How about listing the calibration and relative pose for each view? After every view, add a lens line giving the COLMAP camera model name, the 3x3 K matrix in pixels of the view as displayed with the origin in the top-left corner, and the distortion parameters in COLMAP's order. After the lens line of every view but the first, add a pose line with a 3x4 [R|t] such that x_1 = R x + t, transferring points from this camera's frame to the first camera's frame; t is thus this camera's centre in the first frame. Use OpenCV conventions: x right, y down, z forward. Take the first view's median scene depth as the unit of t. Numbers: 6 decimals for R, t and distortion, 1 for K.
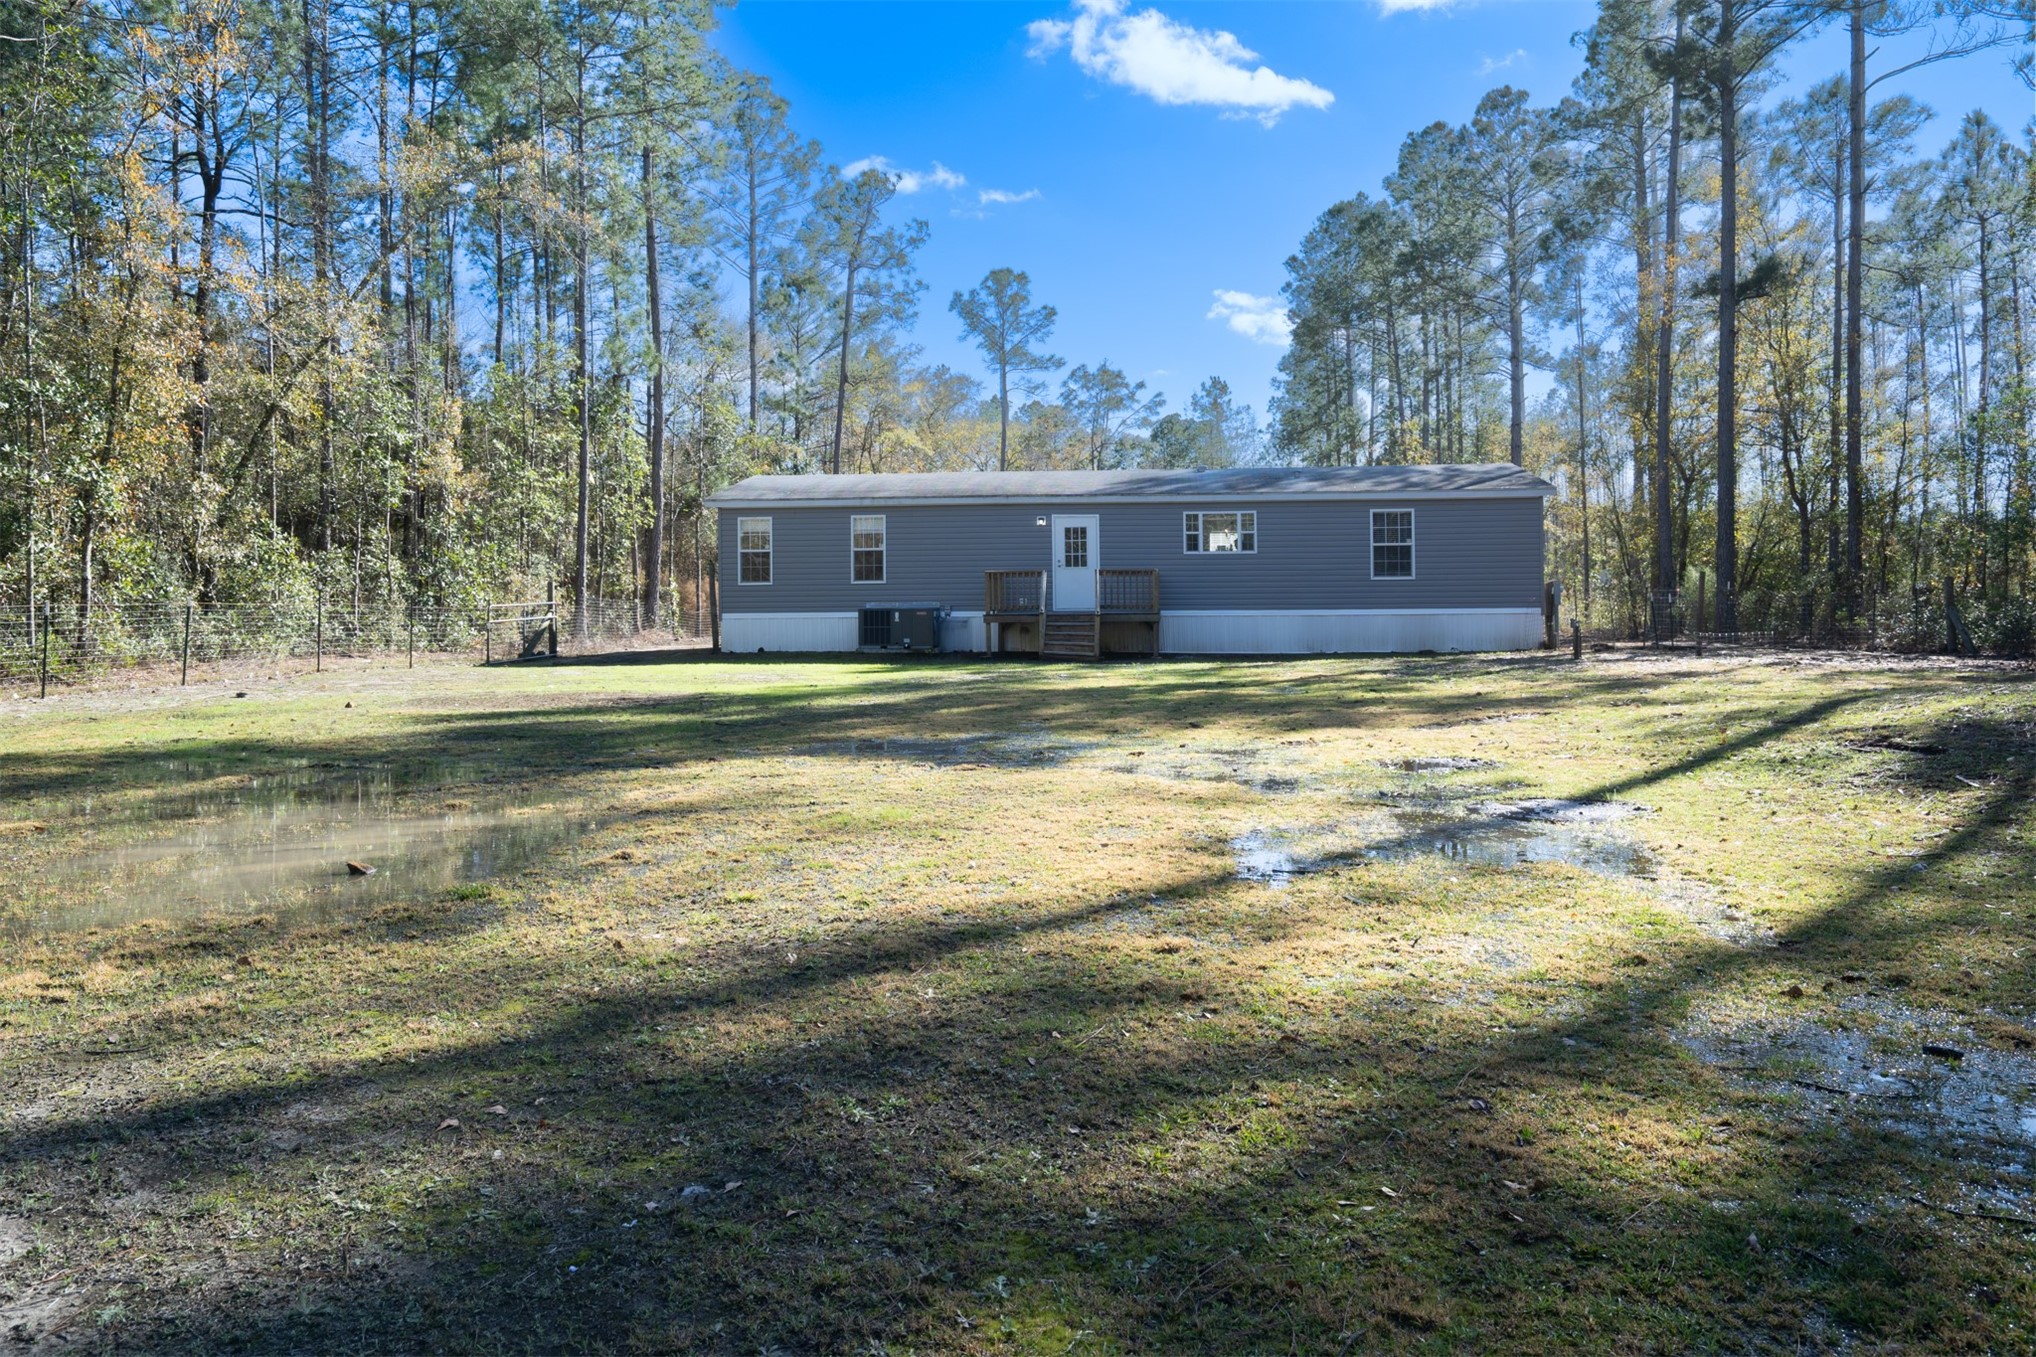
lens RADIAL K [[1470.3, 0, 1018.1], [0, 1470.3, 676.4], [0, 0, 1]] dist [0.008034, 0.000964]
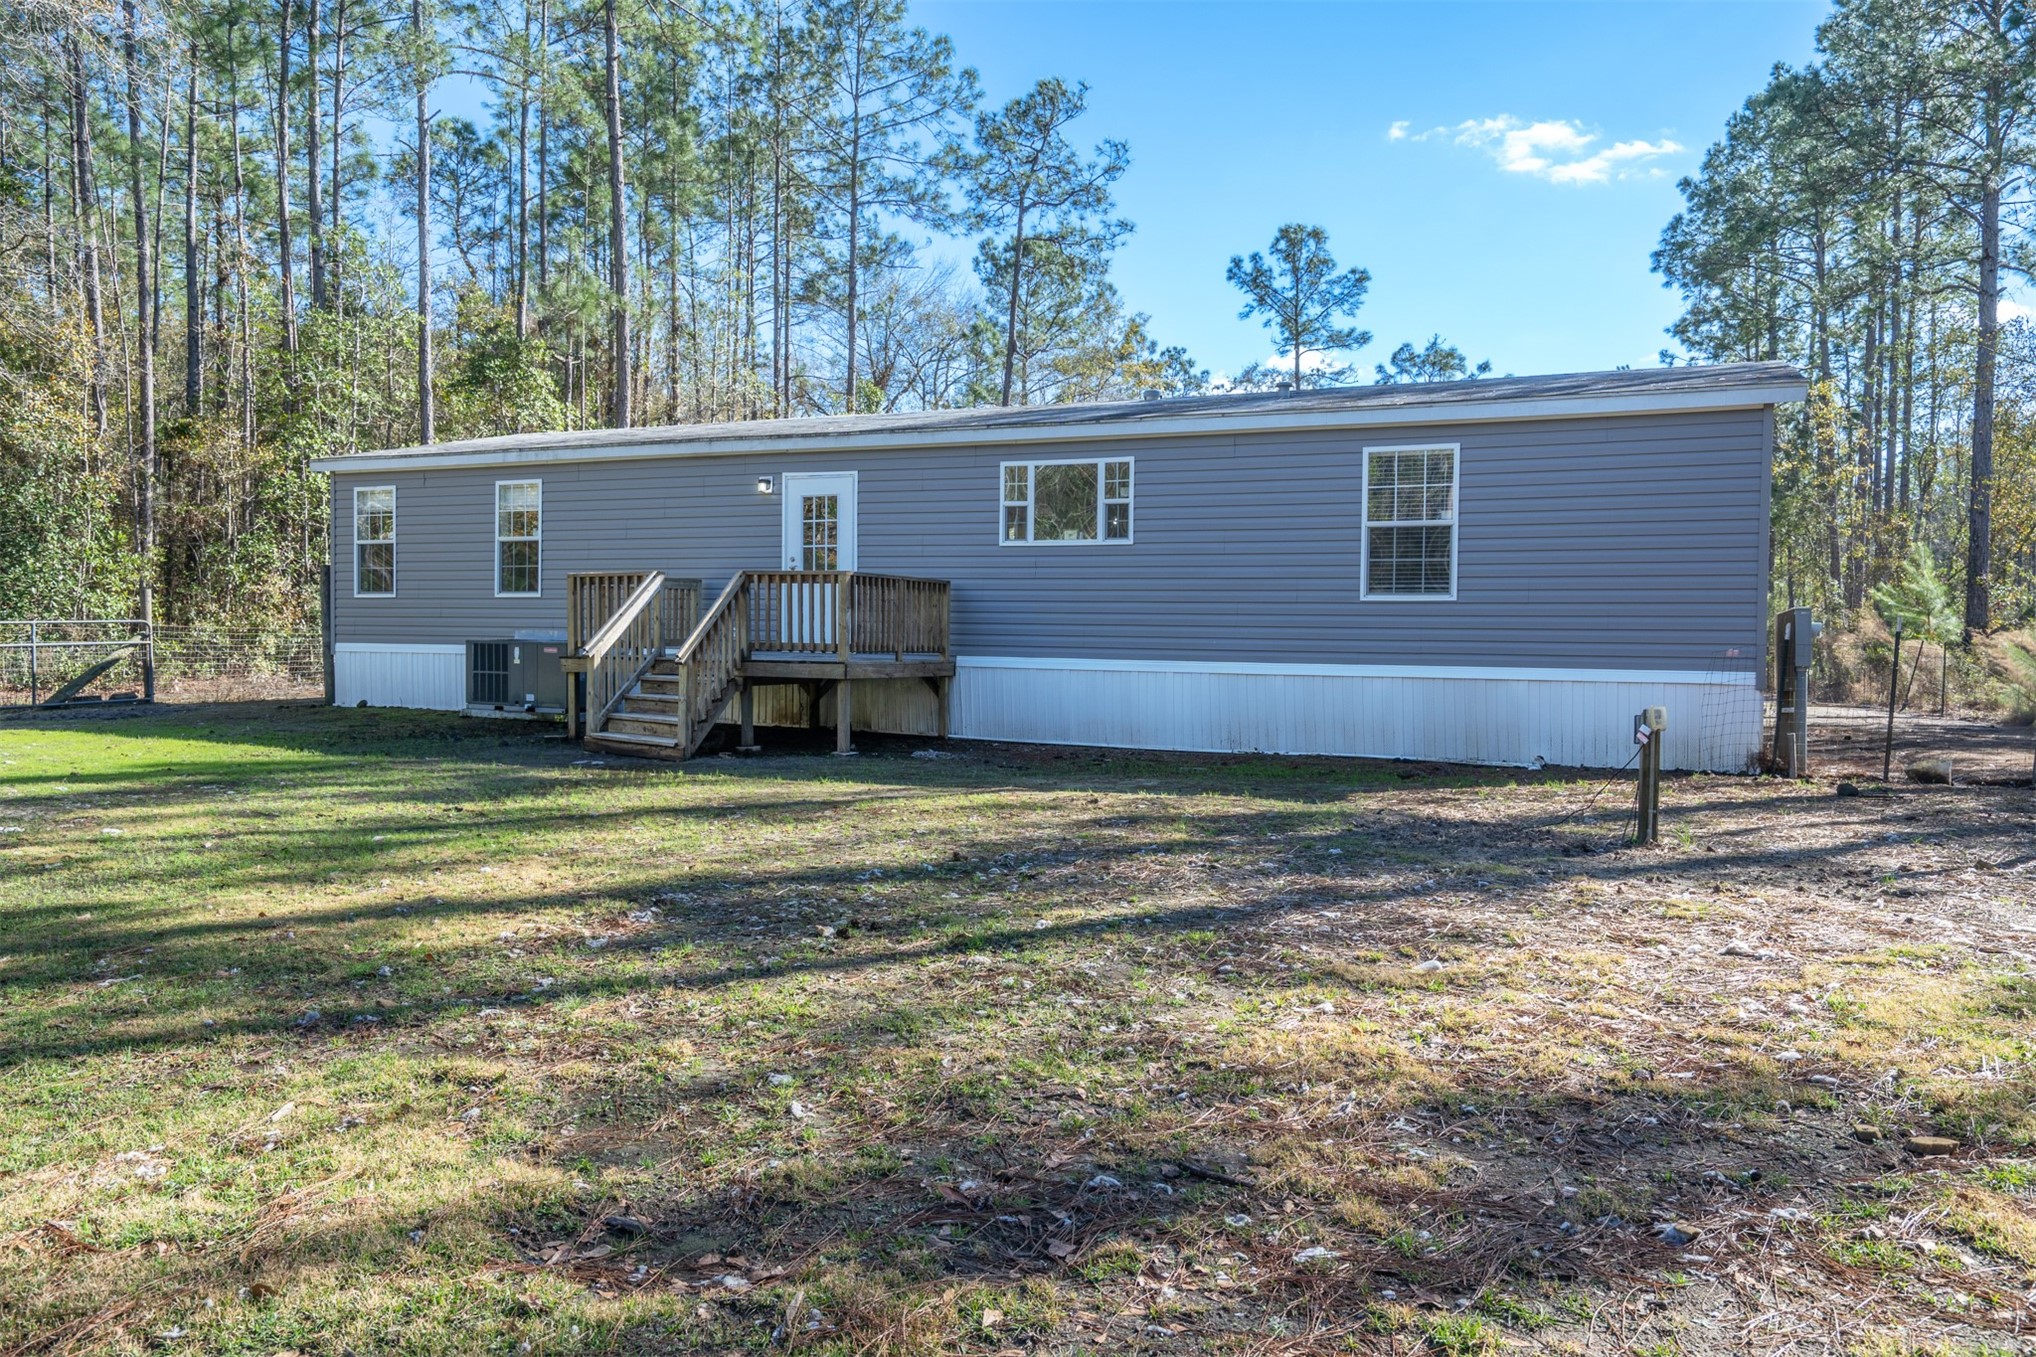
lens RADIAL K [[1470.3, 0, 1018.1], [0, 1470.3, 676.4], [0, 0, 1]] dist [0.008034, 0.000964]
pose [[0.946393, 0.030121, -0.321611, 0.277221], [-0.038710, 0.999043, -0.020344, -0.027587], [0.320691, 0.031703, 0.946653, 0.513162]]
